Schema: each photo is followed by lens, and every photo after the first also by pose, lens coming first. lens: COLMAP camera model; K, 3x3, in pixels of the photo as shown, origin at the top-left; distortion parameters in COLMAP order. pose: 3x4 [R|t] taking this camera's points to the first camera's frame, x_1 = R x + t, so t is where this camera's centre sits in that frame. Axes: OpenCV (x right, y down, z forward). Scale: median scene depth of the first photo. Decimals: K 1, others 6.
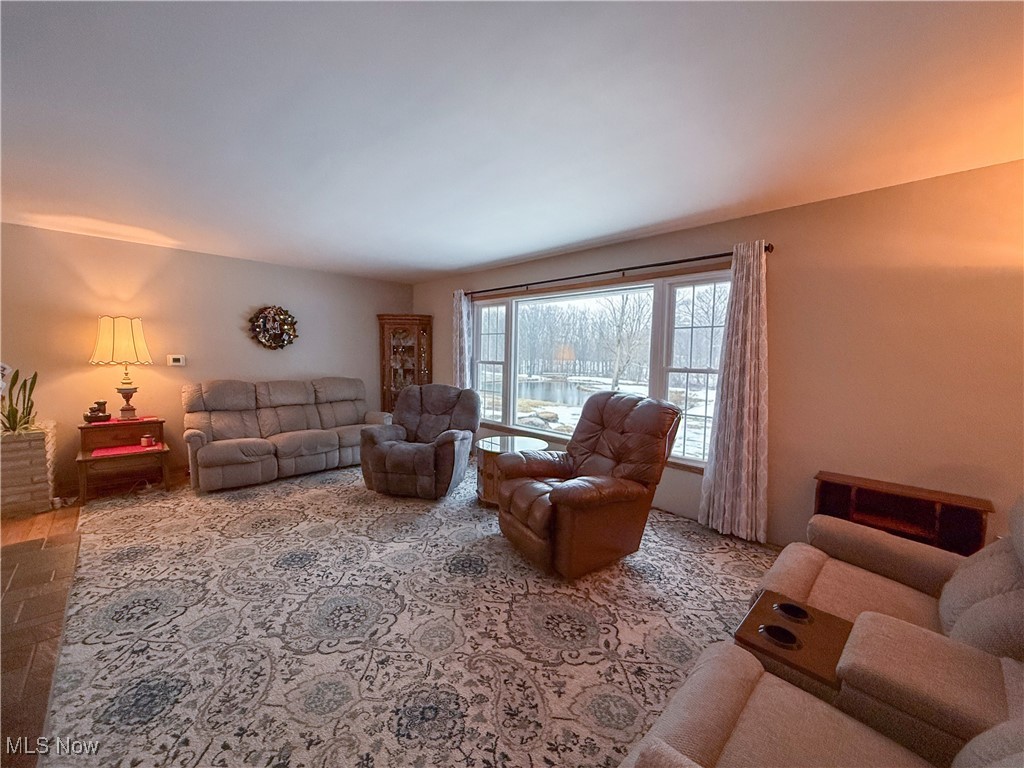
lens RADIAL K [[407.3, 0, 514.7], [0, 407.3, 385.2], [0, 0, 1]] dist [-0.001471, 0.000423]
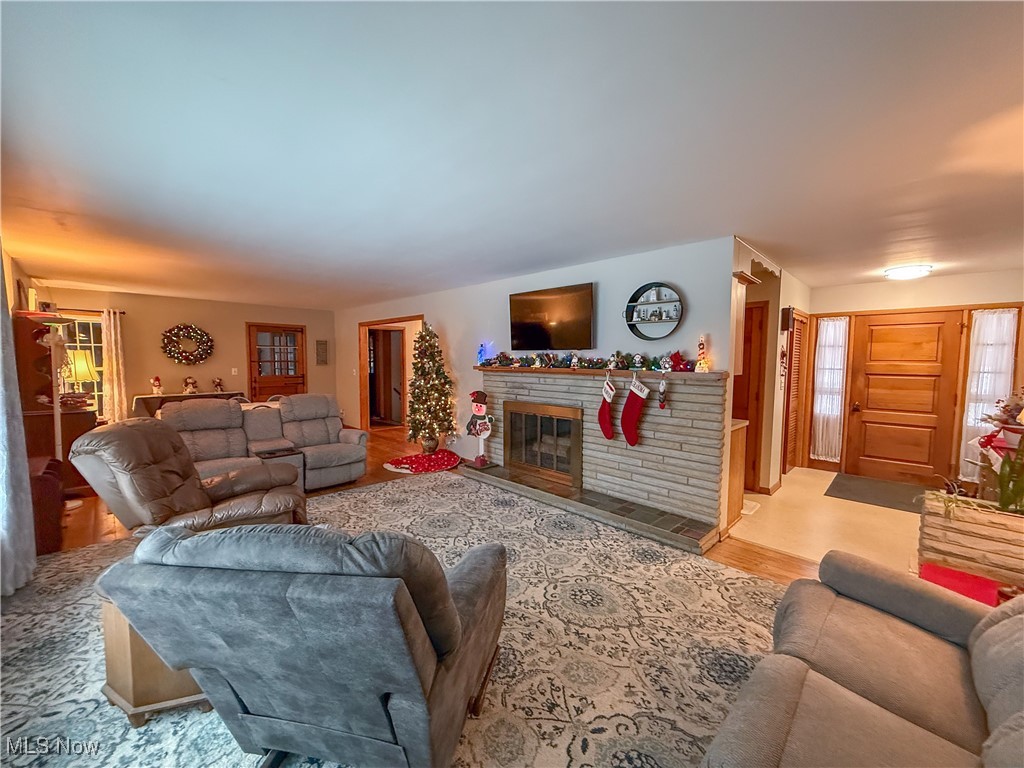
lens RADIAL K [[407.3, 0, 512.5], [0, 407.3, 388.5], [0, 0, 1]] dist [-0.001471, 0.000423]
pose [[-0.999633, -0.025009, -0.010400, -0.443817], [-0.026276, 0.988584, 0.148363, -0.168970], [0.006571, 0.148582, -0.988878, 1.690085]]
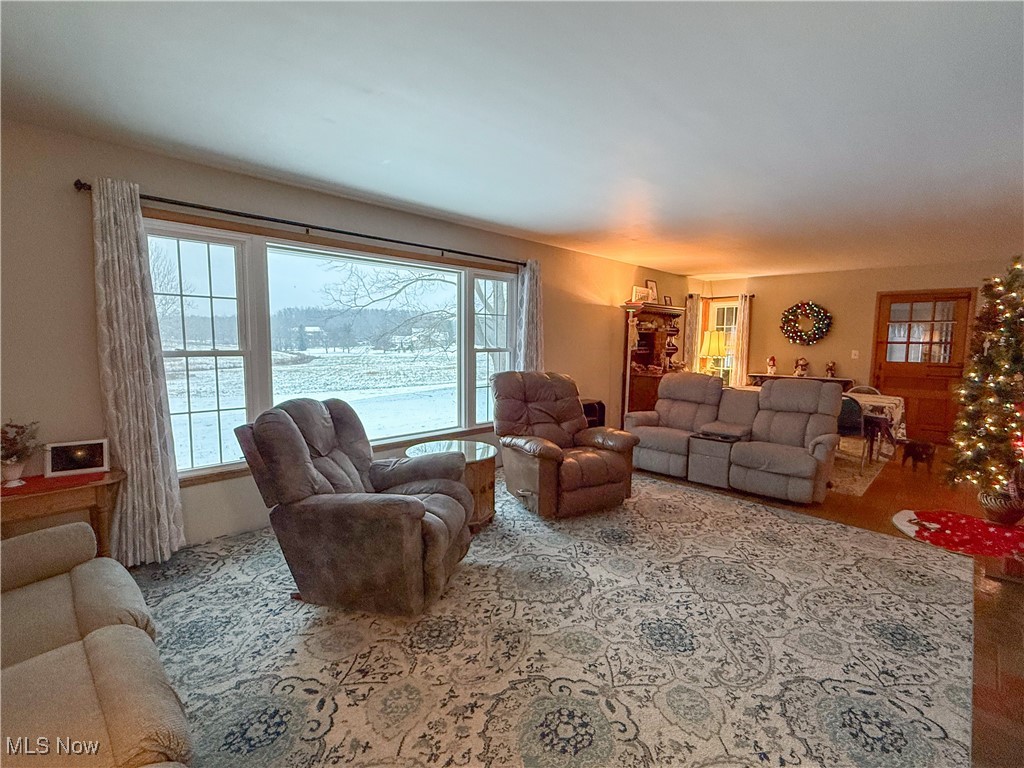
lens RADIAL K [[477.4, 0, 507.7], [0, 477.4, 387.9], [0, 0, 1]] dist [0.000815, -0.000716]
pose [[-0.017122, -0.120505, 0.992565, -1.069347], [0.063382, 0.990583, 0.121358, -0.098810], [-0.997842, 0.064988, -0.009323, 1.028954]]
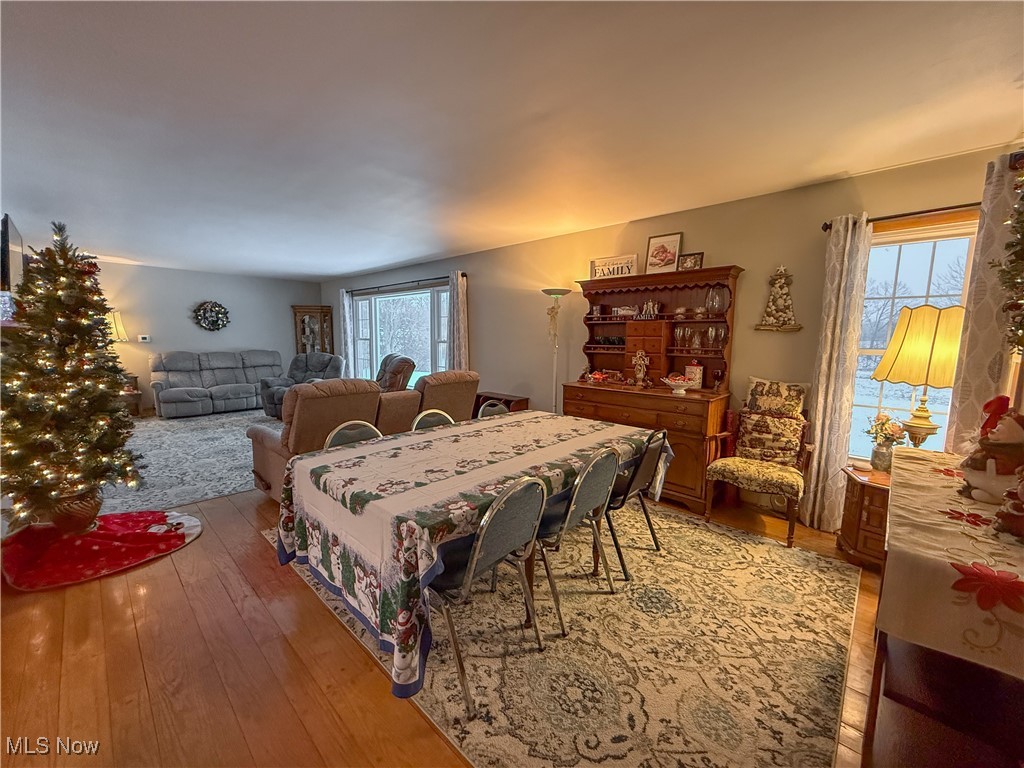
lens RADIAL K [[407.3, 0, 511.5], [0, 407.3, 385.6], [0, 0, 1]] dist [-0.001471, 0.000423]
pose [[0.999535, -0.010210, 0.028741, 0.696549], [0.008862, 0.998873, 0.046632, 0.078266], [-0.029185, -0.046355, 0.998499, -0.797384]]
